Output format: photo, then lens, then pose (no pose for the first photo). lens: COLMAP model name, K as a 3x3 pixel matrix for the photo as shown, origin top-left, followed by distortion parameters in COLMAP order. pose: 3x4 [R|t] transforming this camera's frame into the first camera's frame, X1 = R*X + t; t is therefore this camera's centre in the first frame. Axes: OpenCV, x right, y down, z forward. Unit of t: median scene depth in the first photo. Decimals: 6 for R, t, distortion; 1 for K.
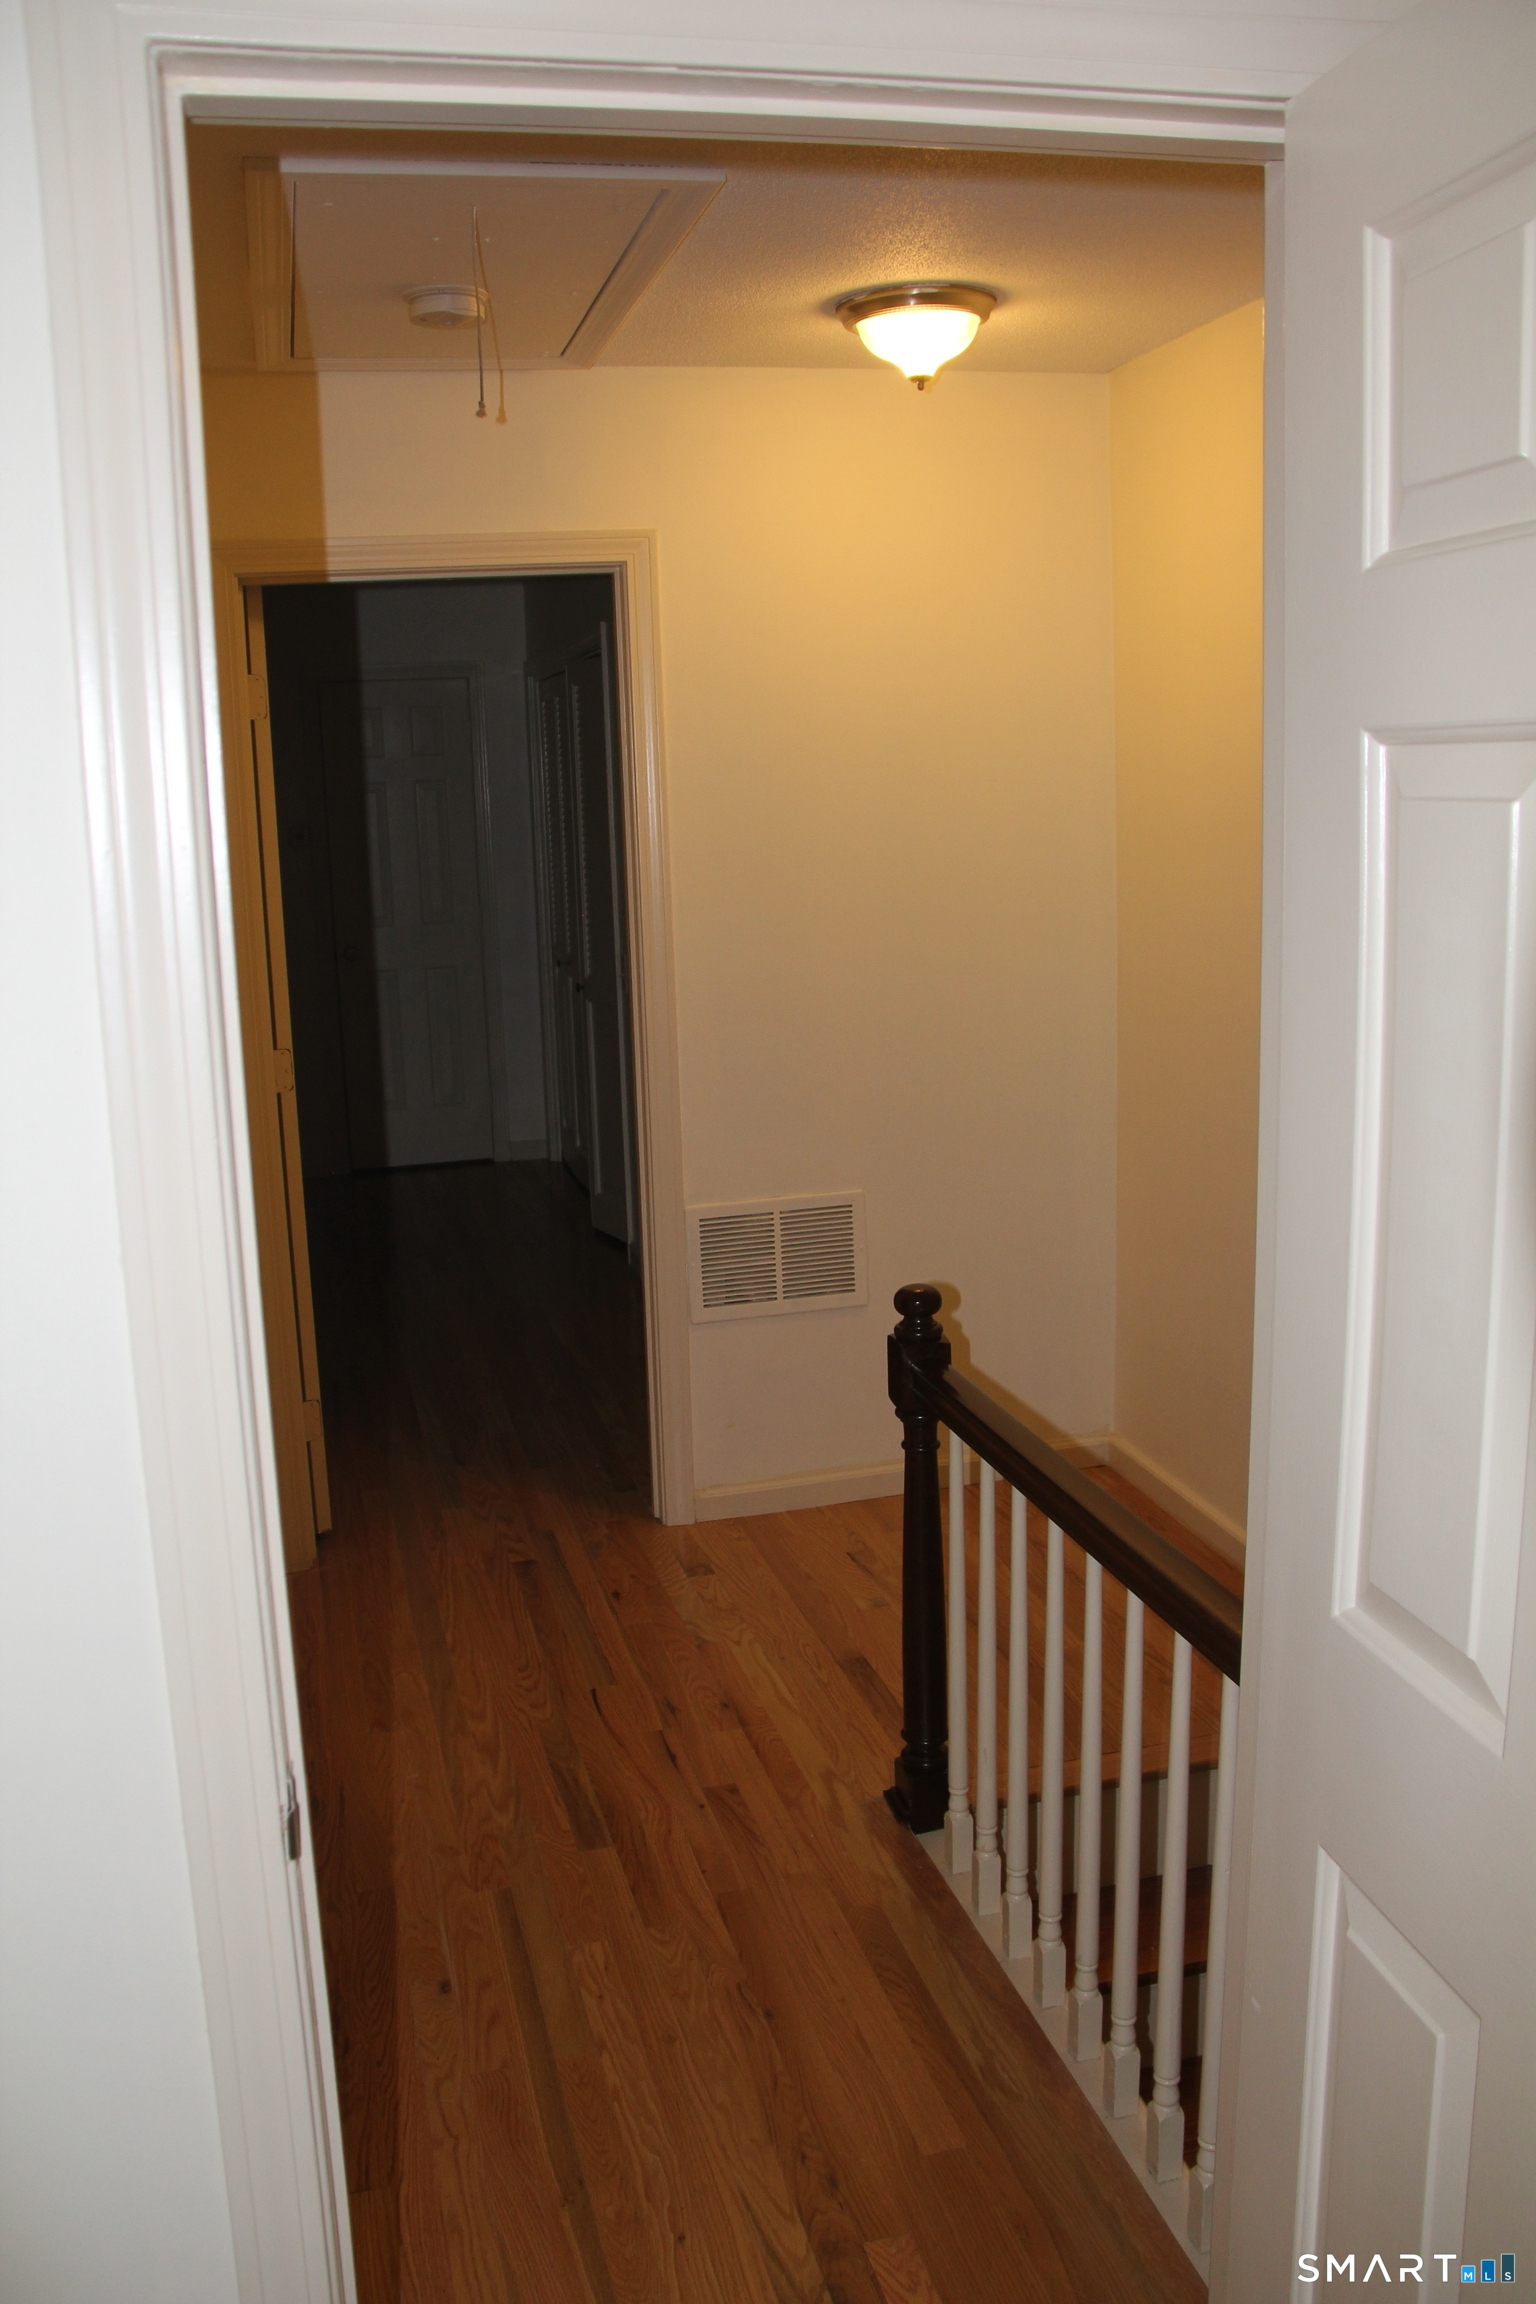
lens RADIAL K [[1942.9, 0, 769.1], [0, 1942.9, 1146.5], [0, 0, 1]] dist [-0.186173, 0.153885]
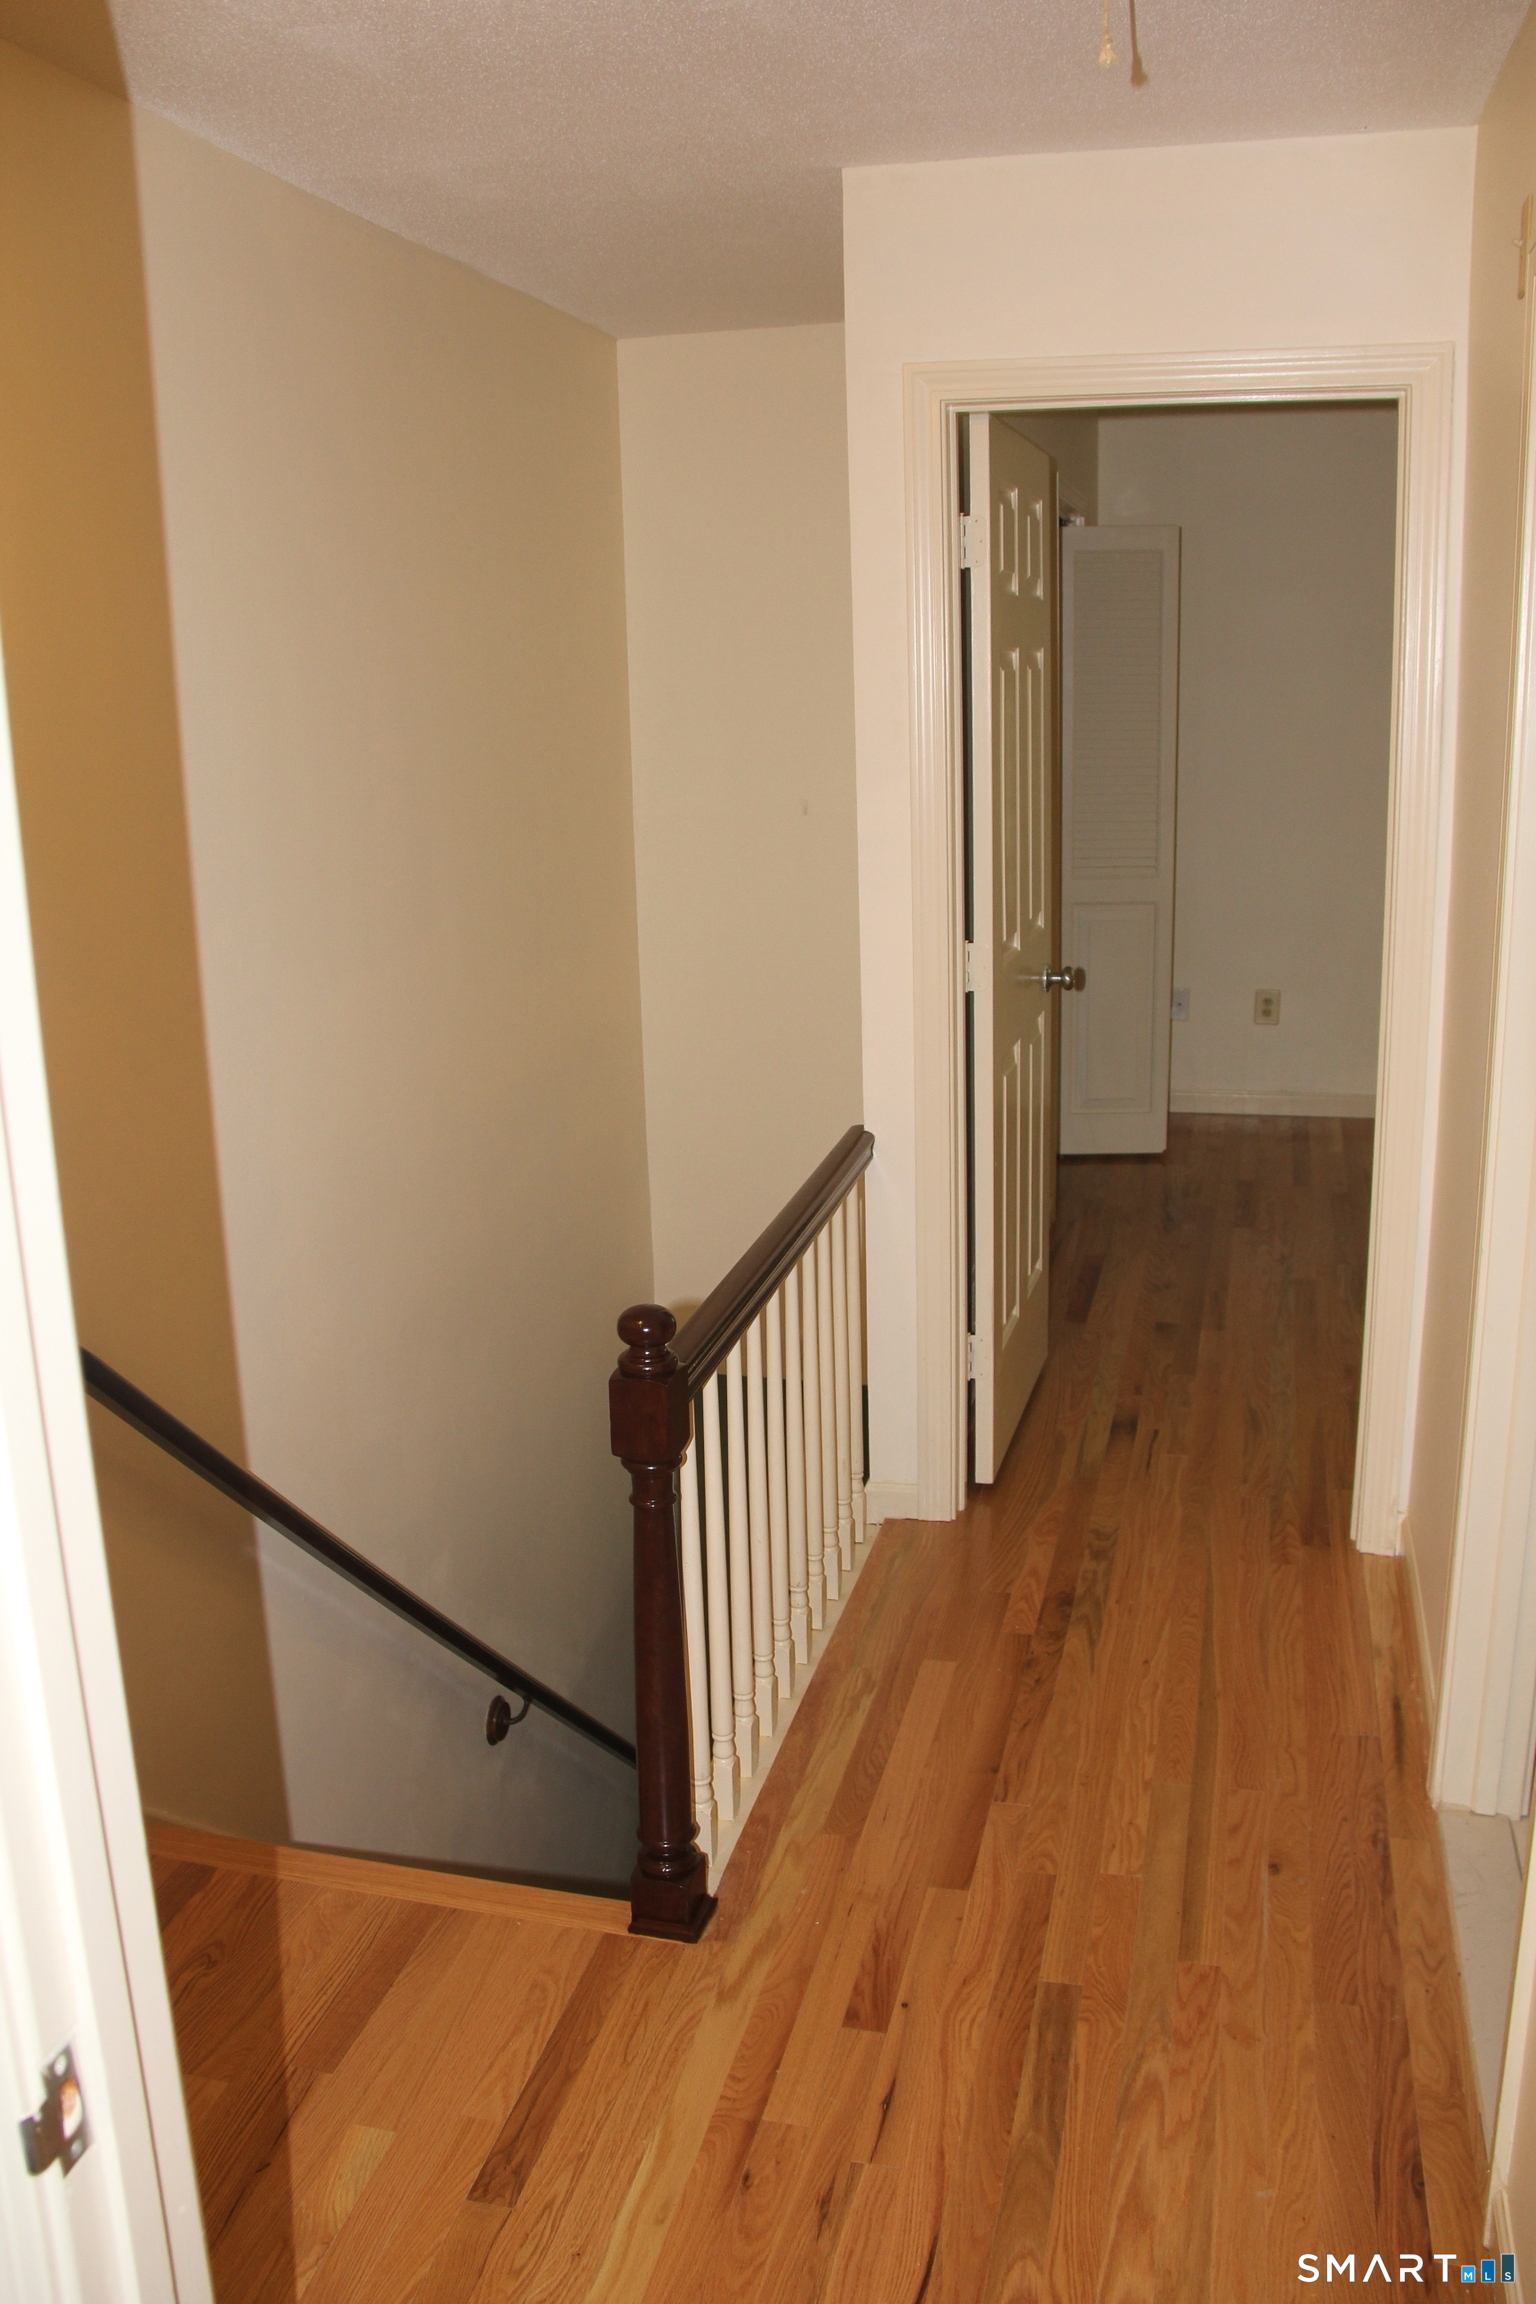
lens RADIAL K [[1942.9, 0, 769.2], [0, 1942.9, 1154.3], [0, 0, 1]] dist [-0.186173, 0.153885]
pose [[-0.875837, -0.068575, 0.477711, -0.366000], [0.138858, 0.912188, 0.385528, -0.303414], [-0.462199, 0.403994, -0.789405, 1.656446]]
